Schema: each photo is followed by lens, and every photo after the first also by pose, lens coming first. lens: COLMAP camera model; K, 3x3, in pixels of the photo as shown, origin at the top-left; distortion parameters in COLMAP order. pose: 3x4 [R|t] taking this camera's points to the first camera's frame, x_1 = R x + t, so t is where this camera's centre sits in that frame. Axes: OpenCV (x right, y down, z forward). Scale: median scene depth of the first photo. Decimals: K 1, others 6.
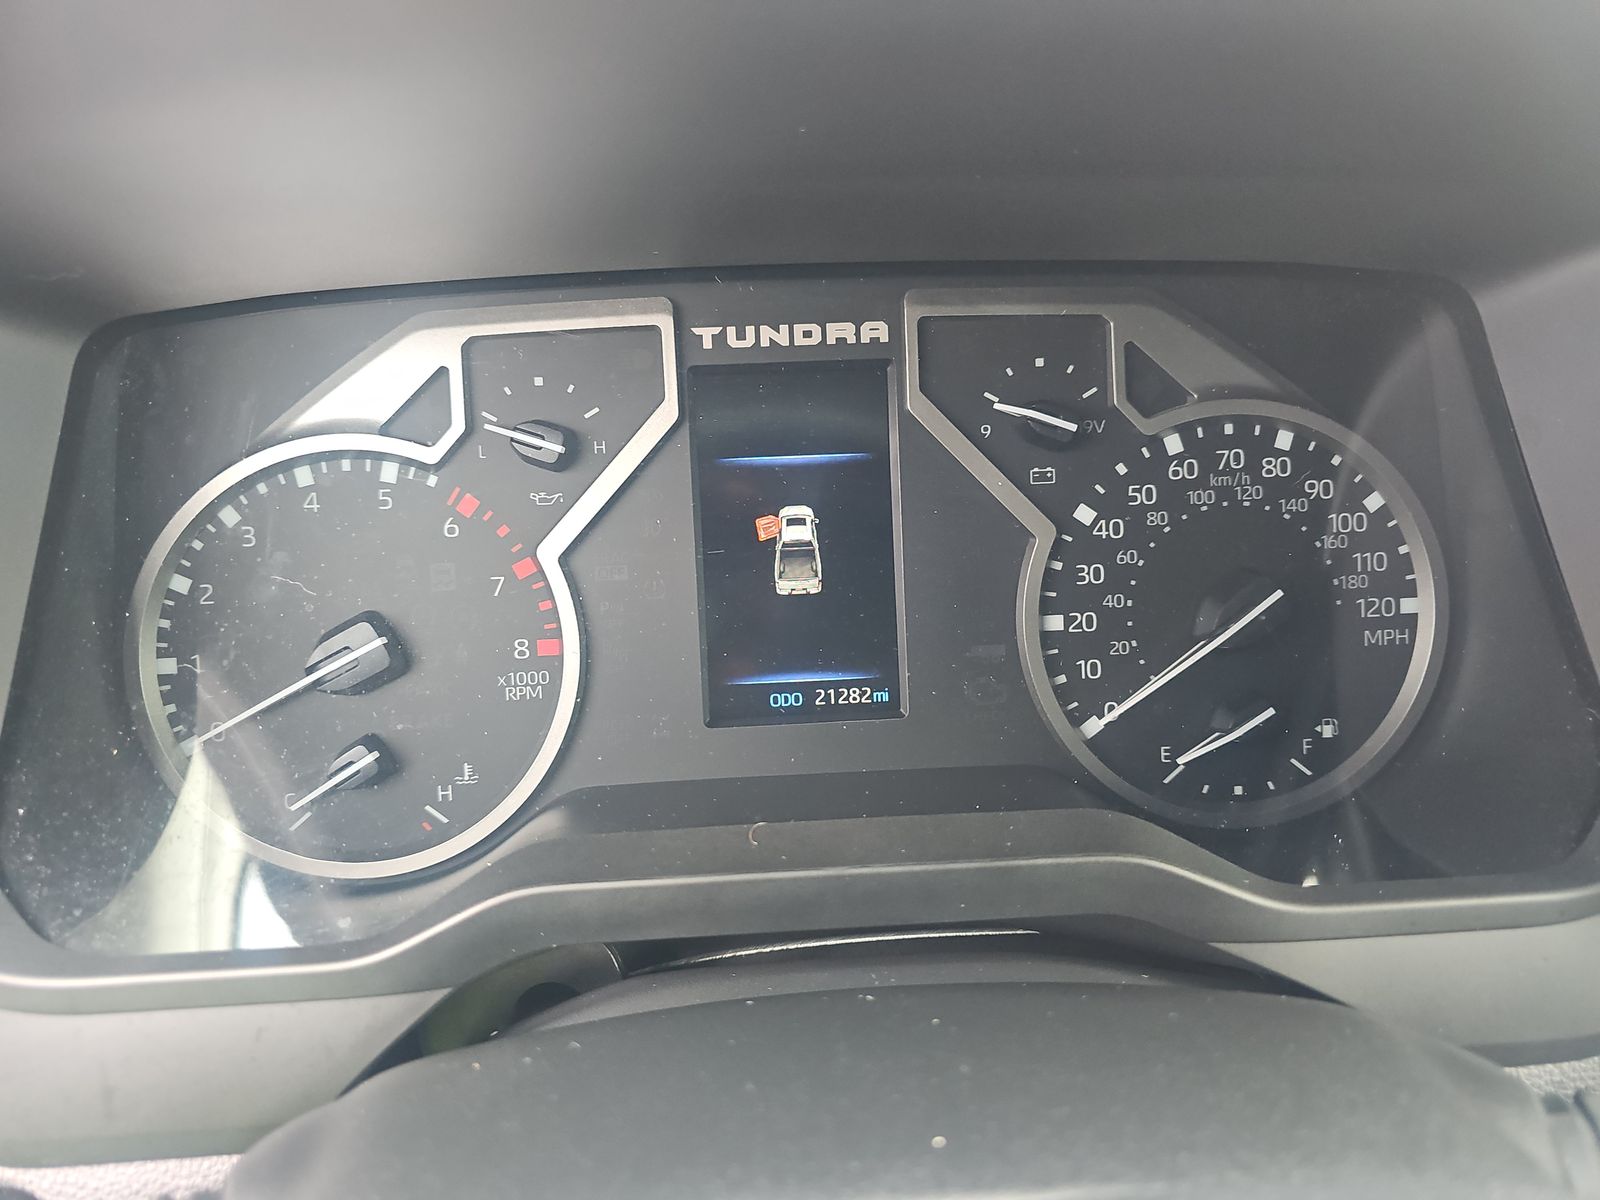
lens RADIAL K [[1230.1, 0, 793.9], [0, 1230.1, 600.5], [0, 0, 1]] dist [0.010399, -0.023181]
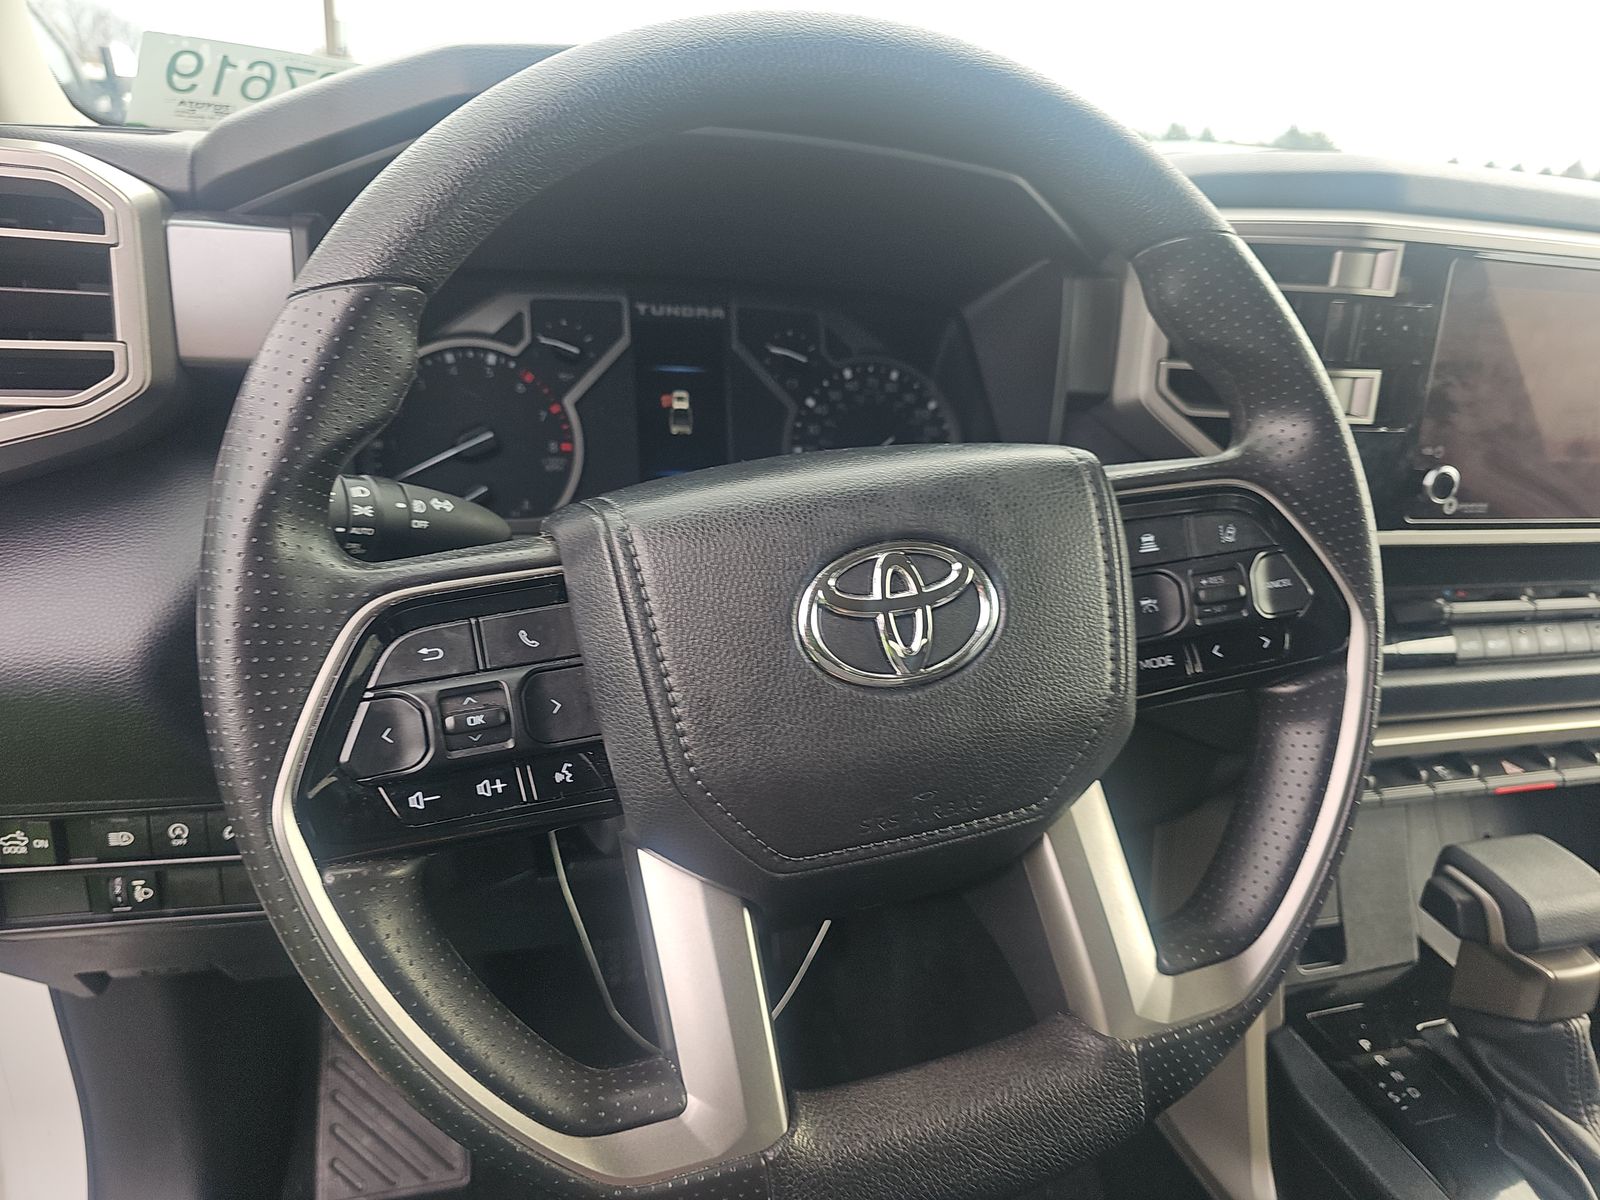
lens RADIAL K [[1230.1, 0, 800.8], [0, 1230.1, 611.9], [0, 0, 1]] dist [0.010399, -0.023181]
pose [[0.959739, 0.011461, 0.280658, -0.401326], [0.020722, 0.993556, -0.111435, 0.557732], [-0.280126, 0.112765, 0.953317, -1.072632]]
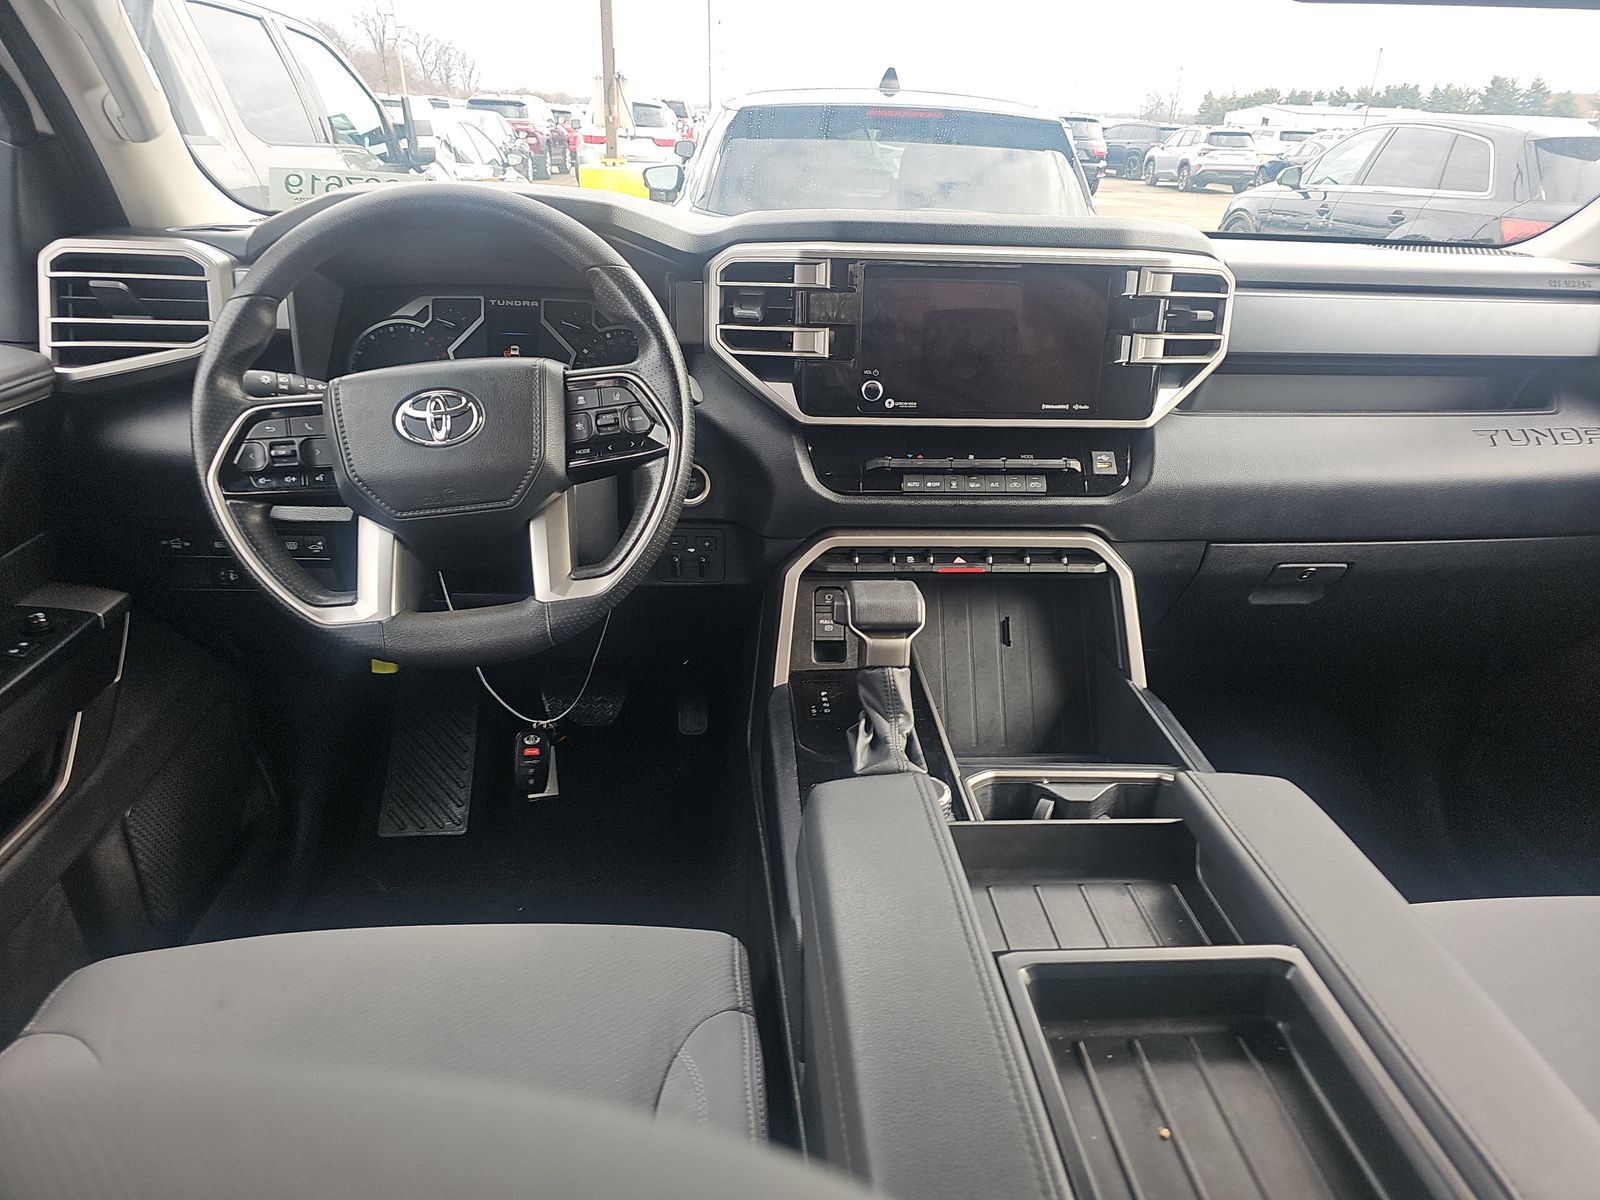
lens RADIAL K [[1230.1, 0, 804.0], [0, 1230.1, 601.1], [0, 0, 1]] dist [0.010399, -0.023181]
pose [[0.997442, 0.045745, 0.054924, 0.779925], [-0.039508, 0.993178, -0.109714, 1.180042], [-0.059568, 0.107264, 0.992445, -3.019244]]
